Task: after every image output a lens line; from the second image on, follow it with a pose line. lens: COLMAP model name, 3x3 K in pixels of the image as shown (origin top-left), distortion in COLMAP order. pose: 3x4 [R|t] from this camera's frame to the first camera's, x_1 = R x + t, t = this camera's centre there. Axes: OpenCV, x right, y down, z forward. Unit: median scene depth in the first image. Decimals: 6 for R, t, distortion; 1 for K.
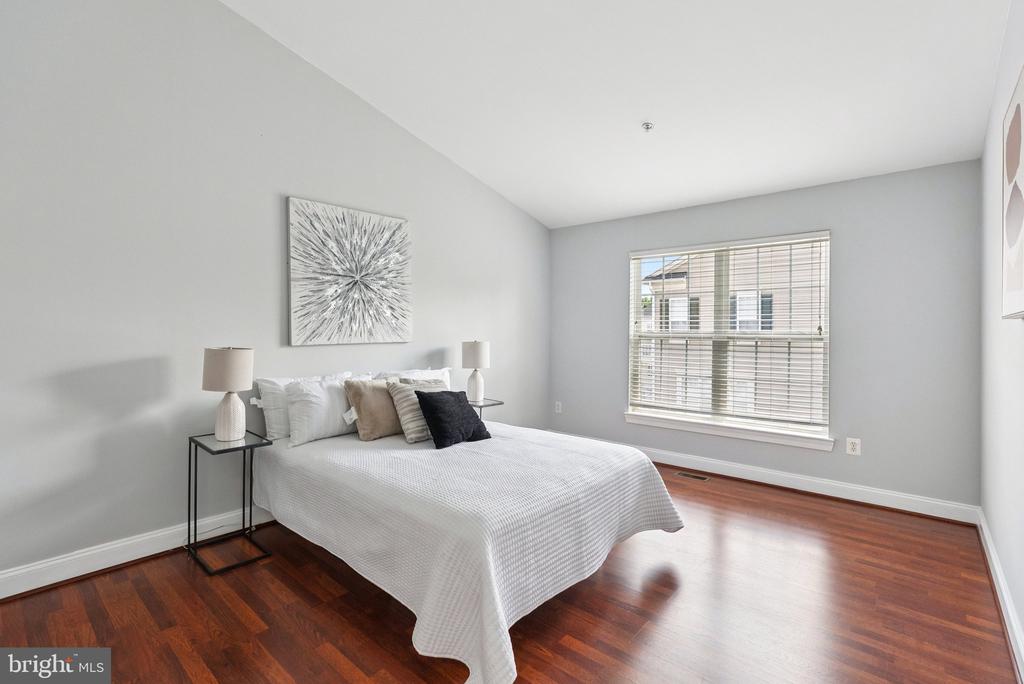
lens RADIAL K [[474.9, 0, 513.9], [0, 474.9, 337.6], [0, 0, 1]] dist [-0.008568, 0.002136]
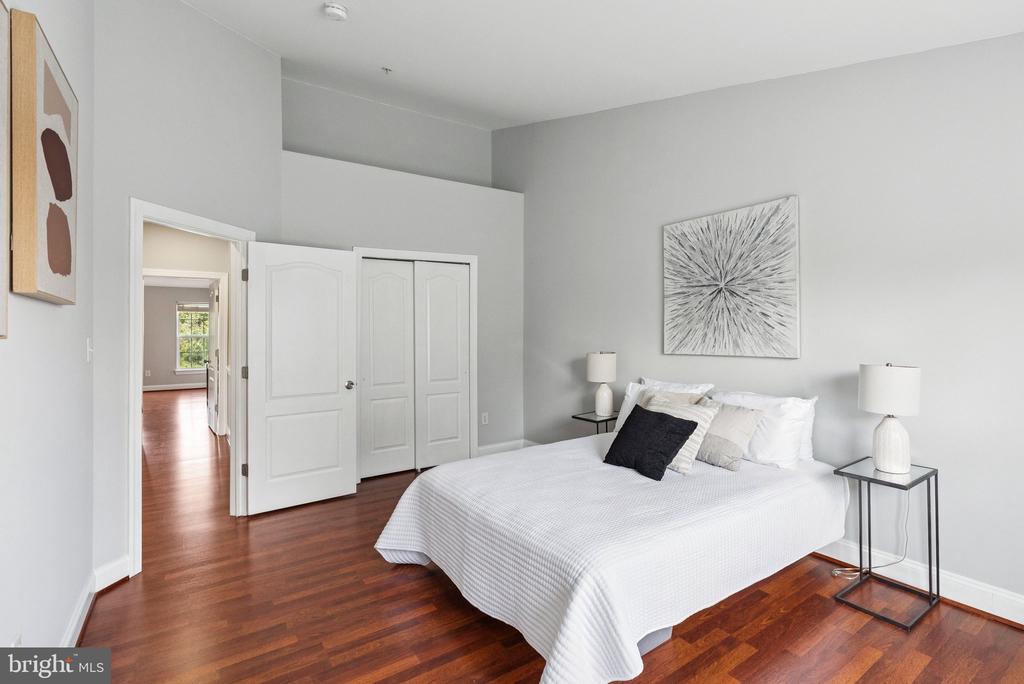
lens RADIAL K [[474.9, 0, 511.4], [0, 474.9, 337.1], [0, 0, 1]] dist [-0.008568, 0.002136]
pose [[-0.244696, 0.007996, -0.969567, 0.679029], [-0.013384, 0.999843, 0.011624, -0.029104], [0.969507, 0.015821, -0.244551, 0.834086]]
